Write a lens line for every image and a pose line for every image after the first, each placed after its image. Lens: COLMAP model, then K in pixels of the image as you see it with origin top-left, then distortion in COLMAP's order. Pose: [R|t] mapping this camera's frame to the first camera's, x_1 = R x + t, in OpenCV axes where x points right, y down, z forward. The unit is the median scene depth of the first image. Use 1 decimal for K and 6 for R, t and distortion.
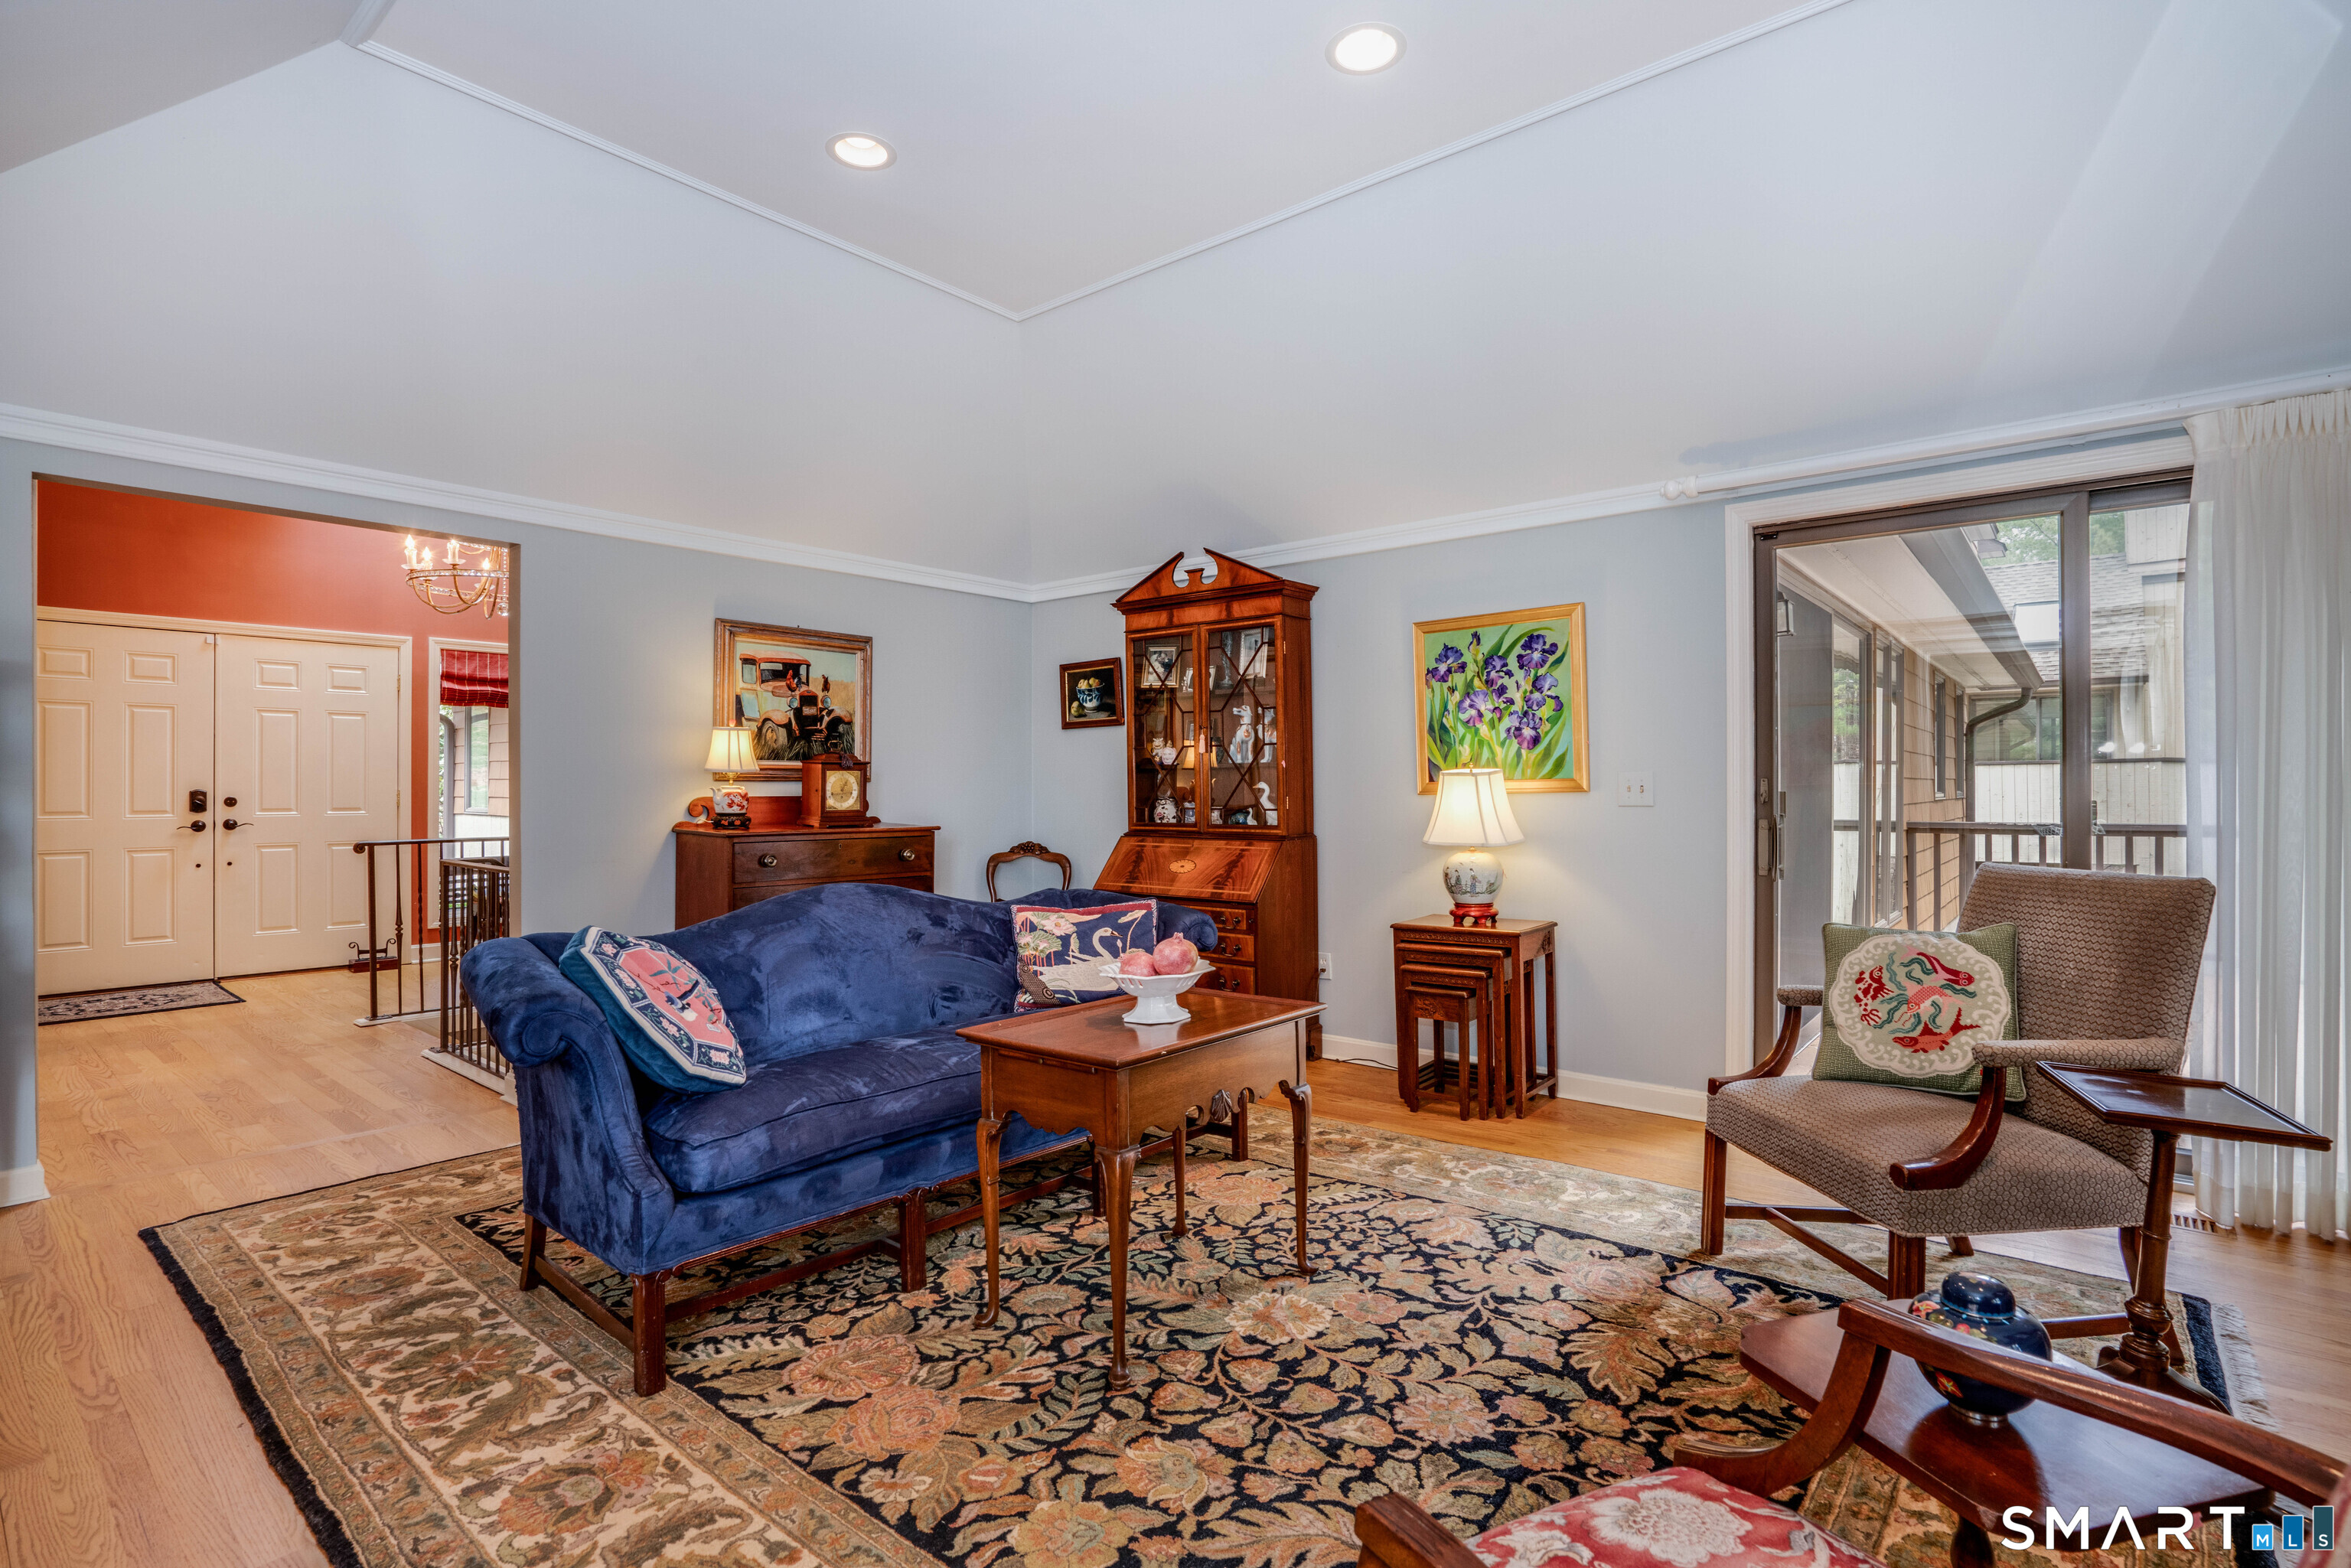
lens RADIAL K [[1128.8, 0, 1174.1], [0, 1128.8, 779.6], [0, 0, 1]] dist [-0.038454, 0.001528]
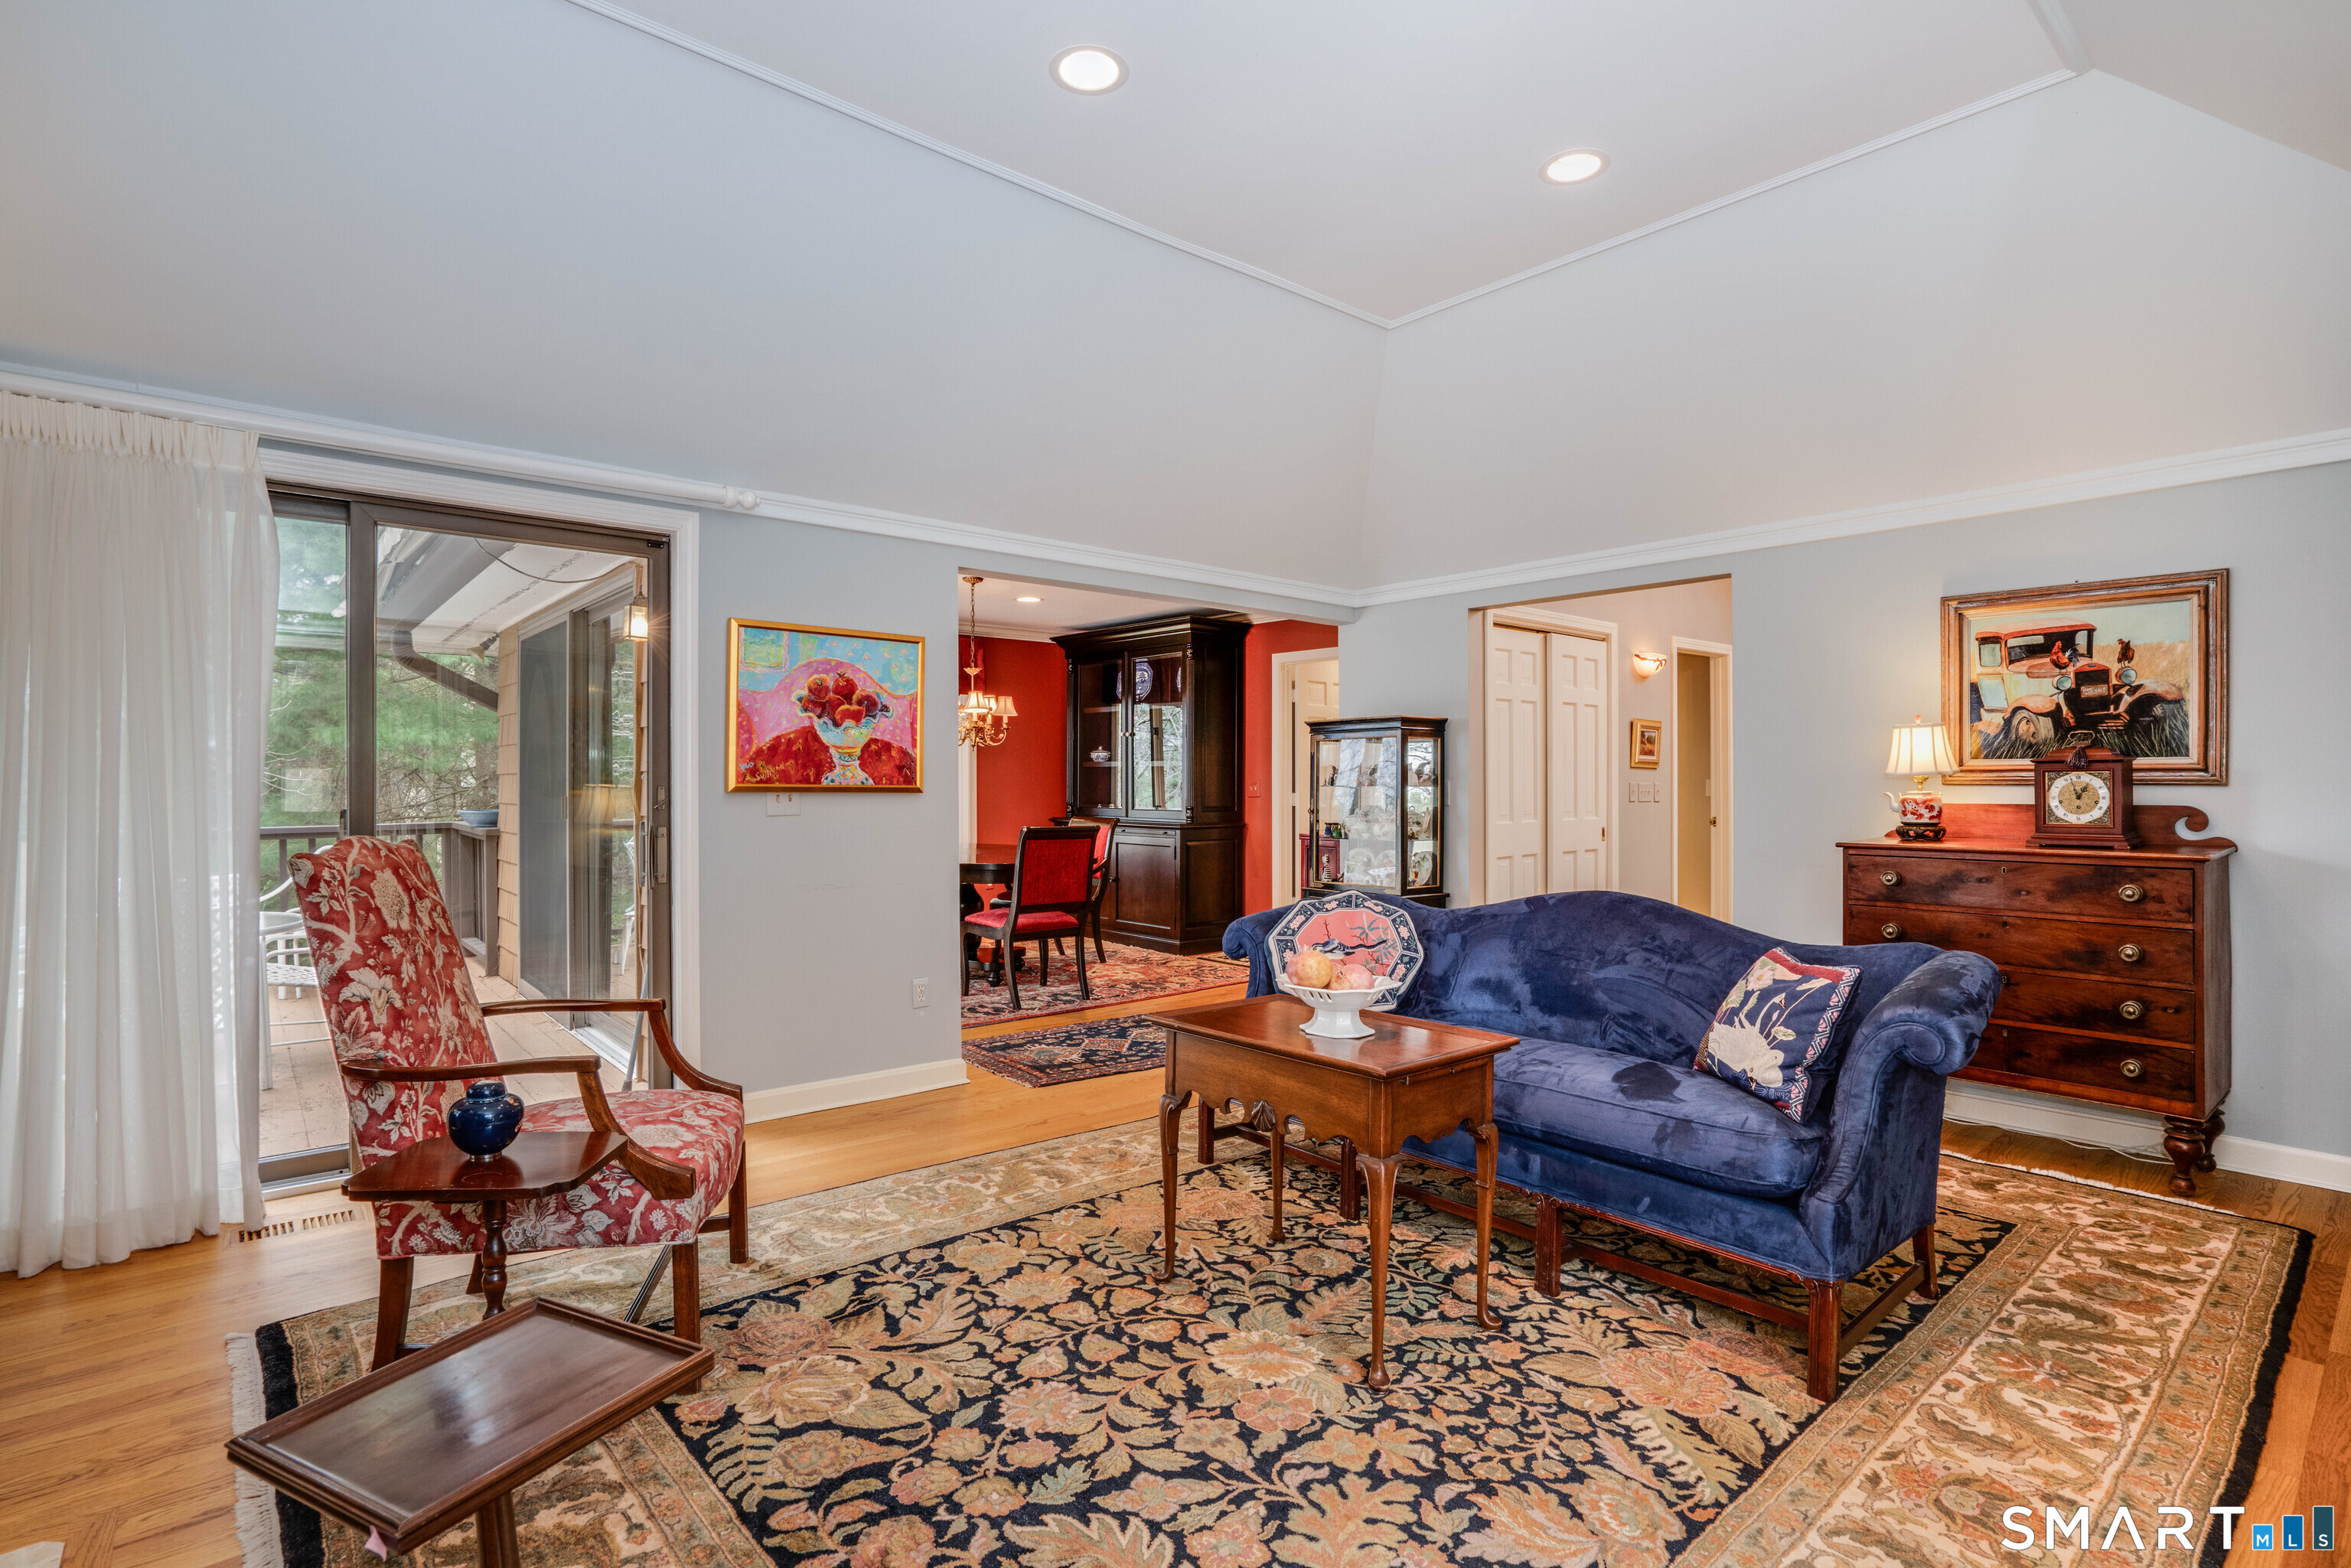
lens RADIAL K [[1128.8, 0, 1175.4], [0, 1128.8, 793.0], [0, 0, 1]] dist [-0.038454, 0.001528]
pose [[-0.158484, 0.009643, -0.987315, 1.013166], [0.011321, 0.999904, 0.007949, -0.012199], [0.987297, -0.009917, -0.158578, 1.043359]]
